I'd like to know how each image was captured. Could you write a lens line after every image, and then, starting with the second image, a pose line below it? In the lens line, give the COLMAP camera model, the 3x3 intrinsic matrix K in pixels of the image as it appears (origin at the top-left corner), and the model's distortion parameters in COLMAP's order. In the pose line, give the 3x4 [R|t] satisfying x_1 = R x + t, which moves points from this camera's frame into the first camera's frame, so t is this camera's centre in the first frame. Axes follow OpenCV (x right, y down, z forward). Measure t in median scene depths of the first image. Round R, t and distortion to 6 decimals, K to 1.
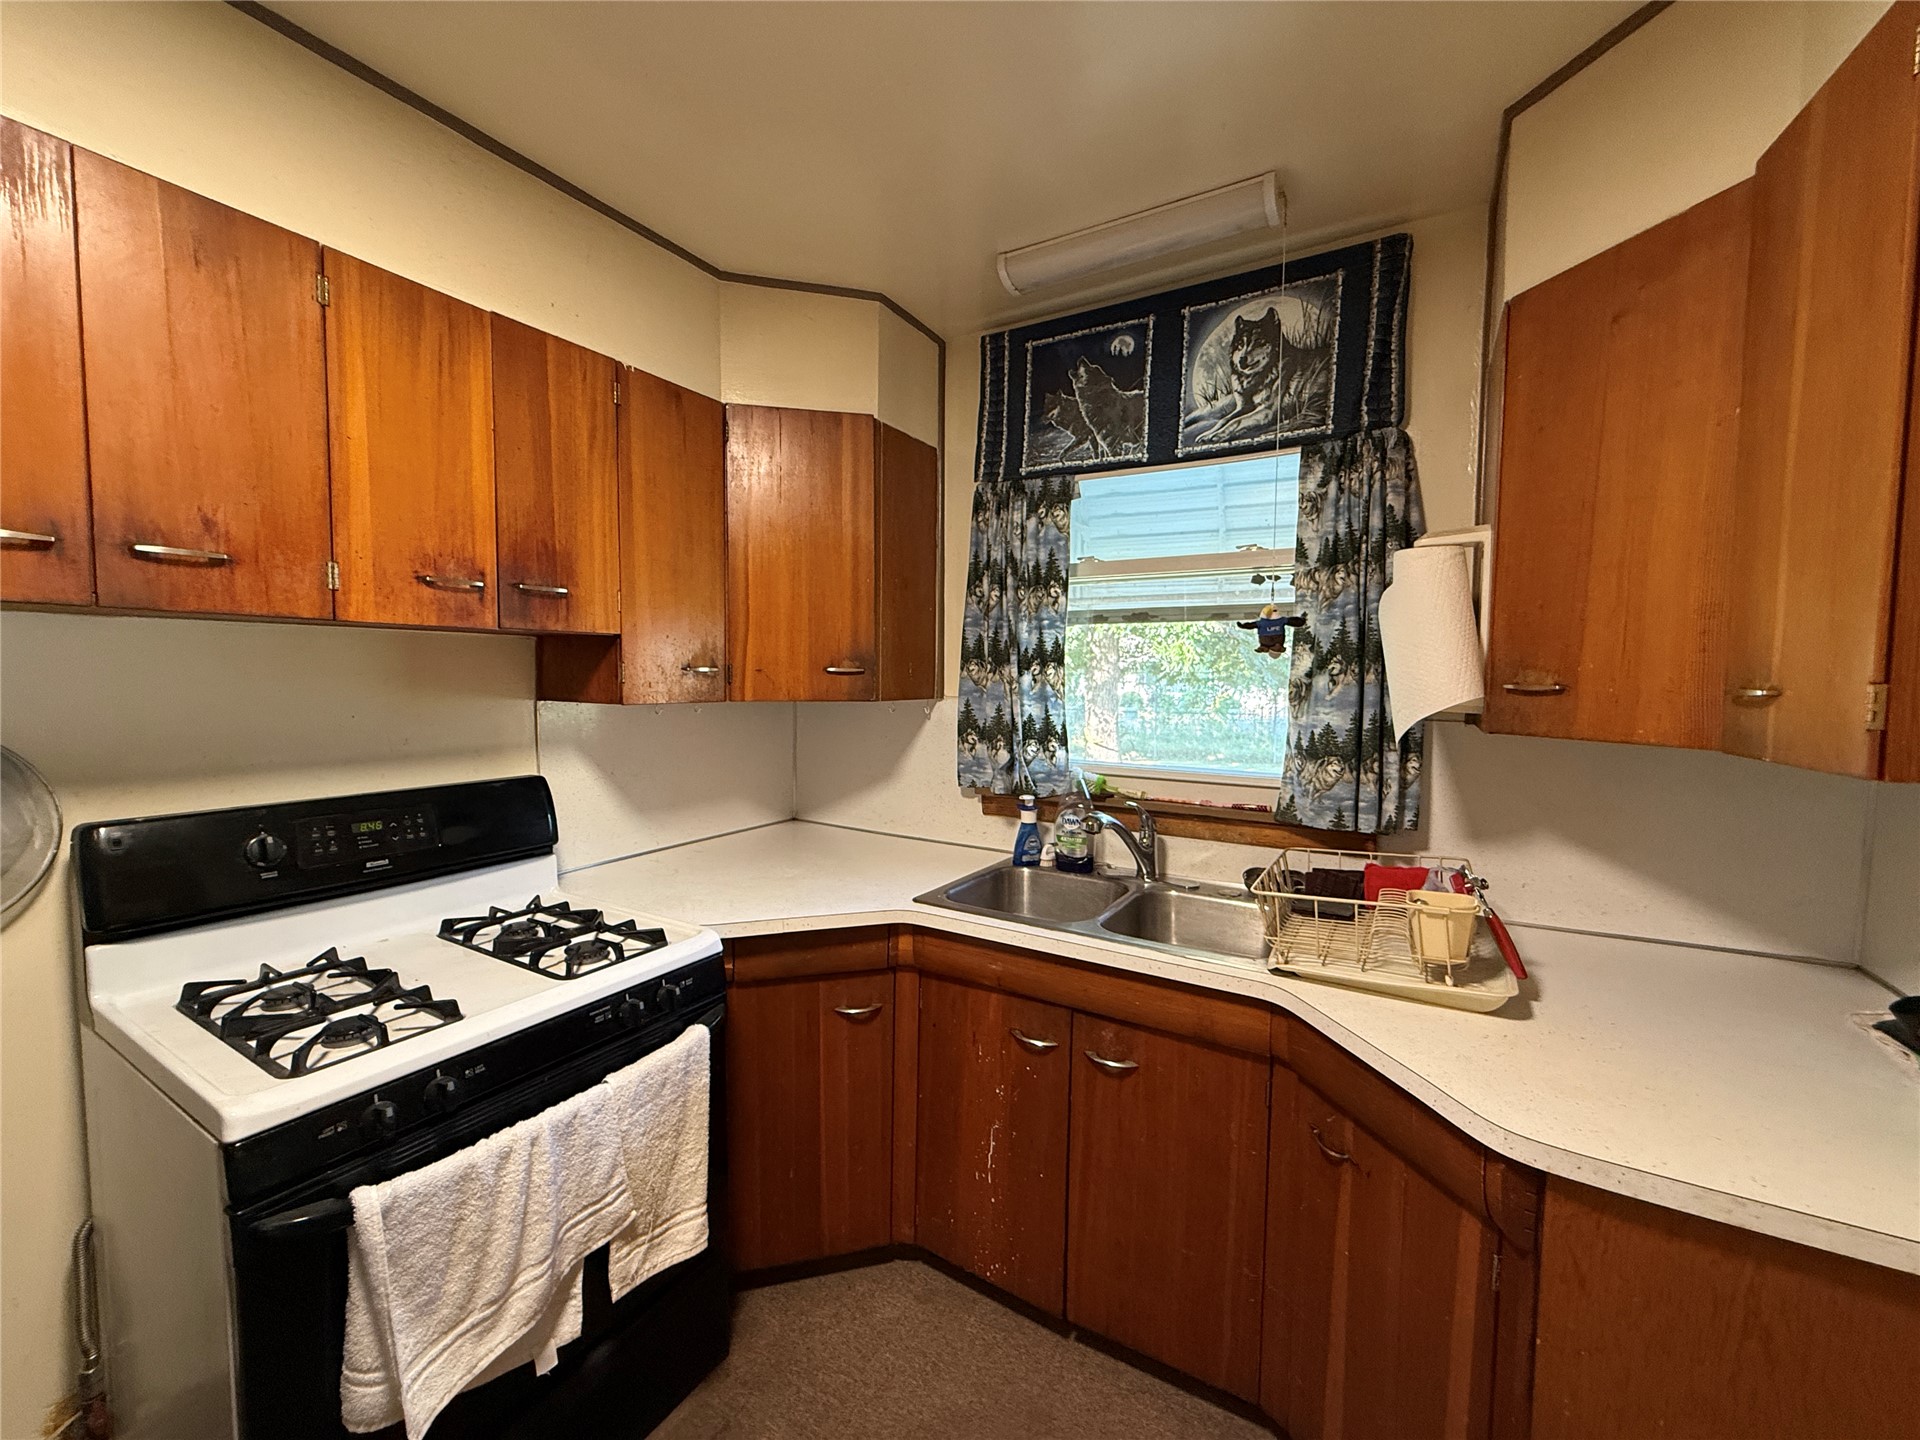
lens RADIAL K [[756.8, 0, 960.0], [0, 756.8, 720.0], [0, 0, 1]] dist [-0.002100, -0.000092]
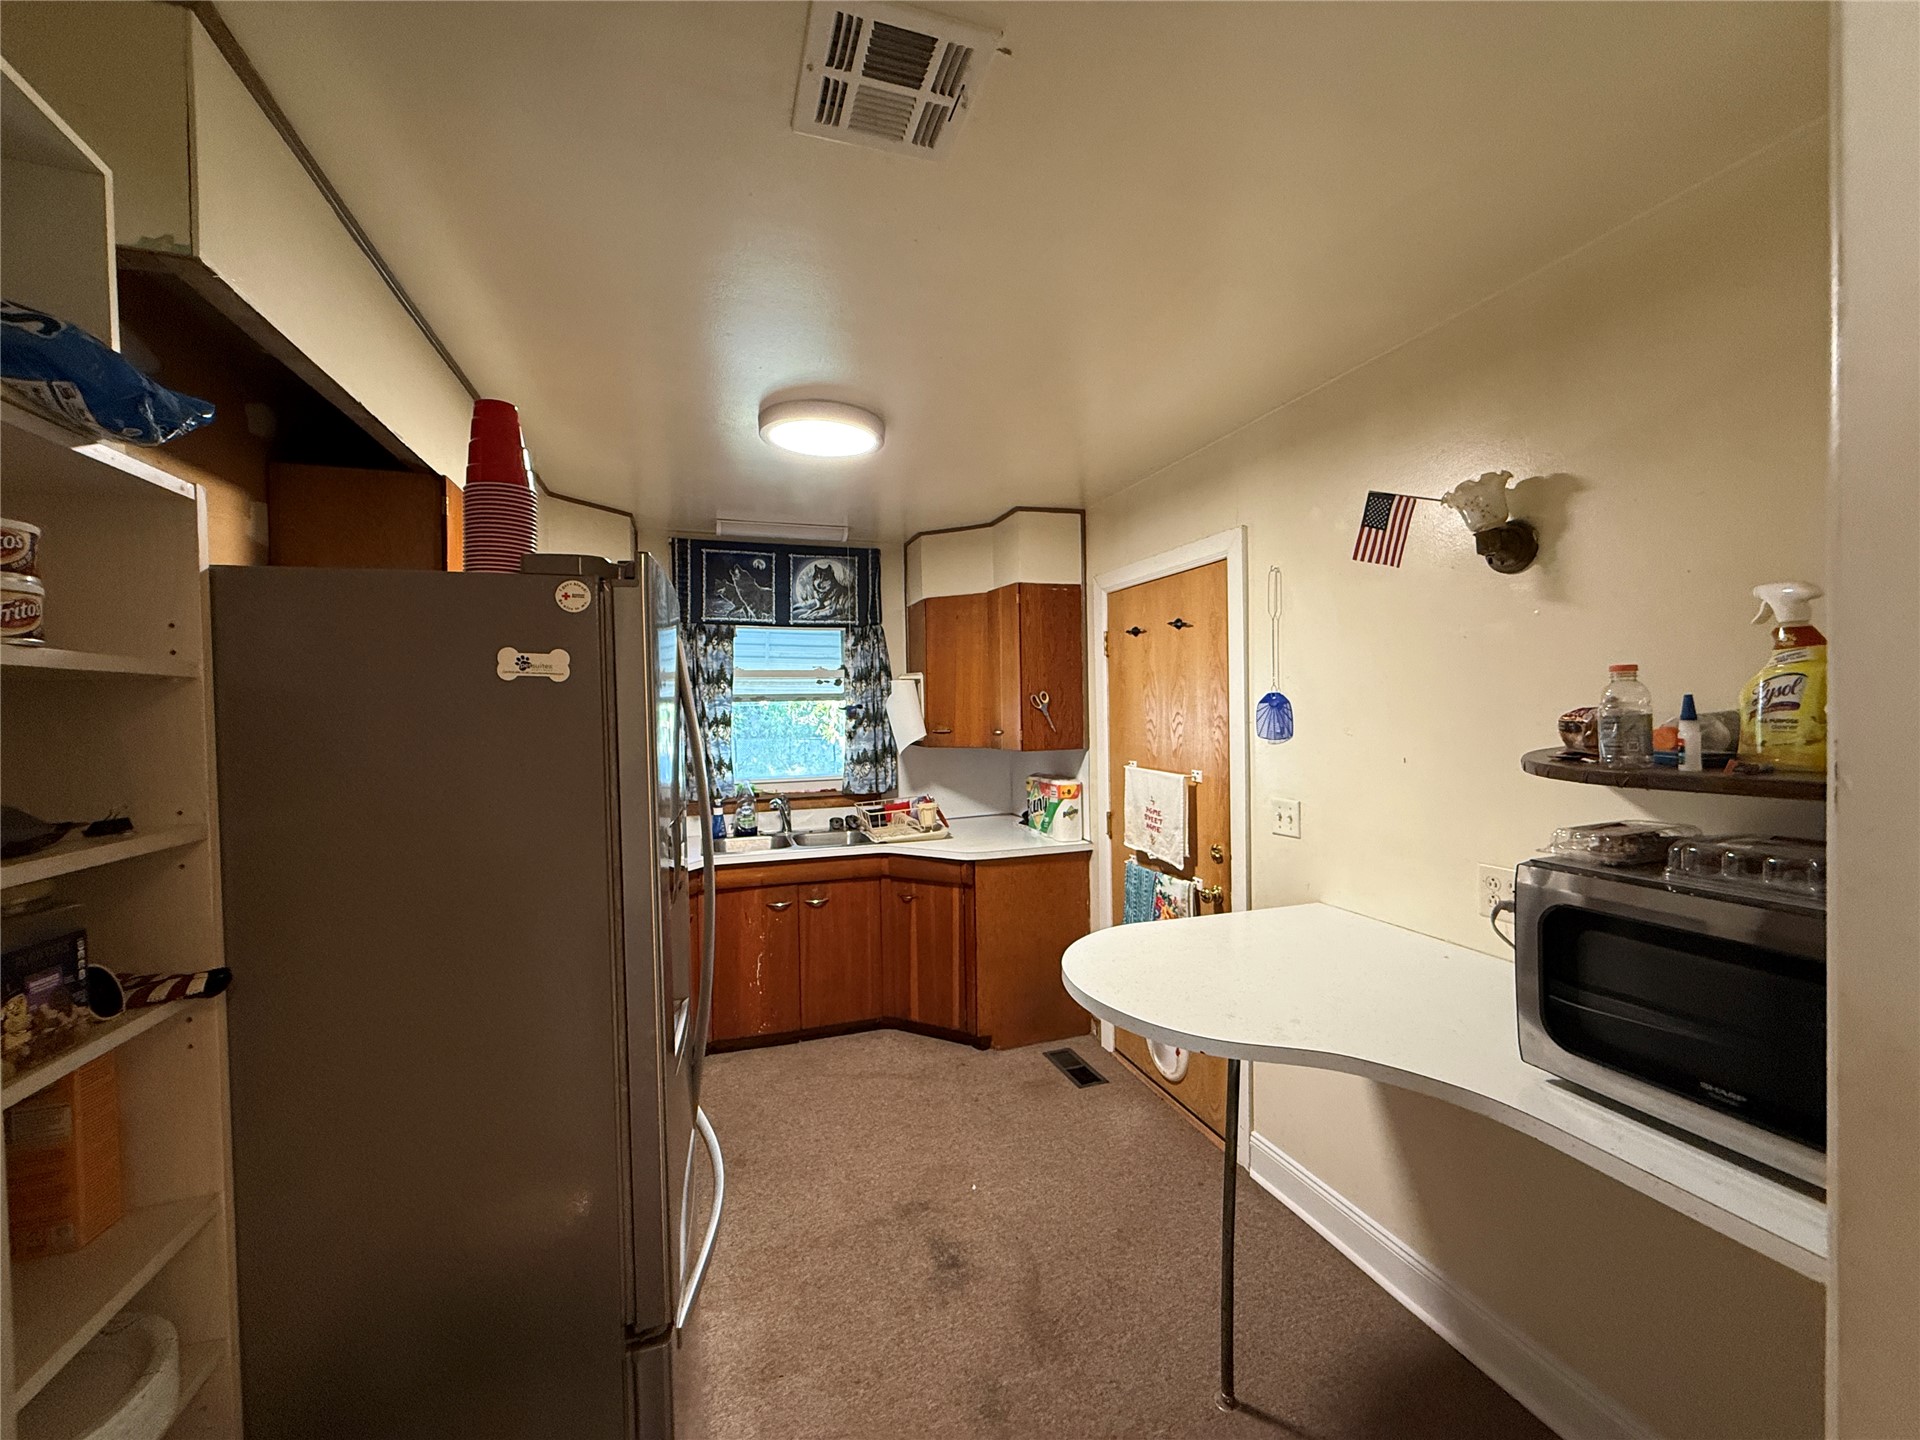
lens RADIAL K [[771.9, 0, 960.0], [0, 771.9, 720.0], [0, 0, 1]] dist [-0.000417, -0.000023]
pose [[0.645704, -0.036062, 0.762736, -1.097364], [0.068209, 0.997615, -0.010576, -0.035450], [-0.760535, 0.058855, 0.646624, -0.743621]]
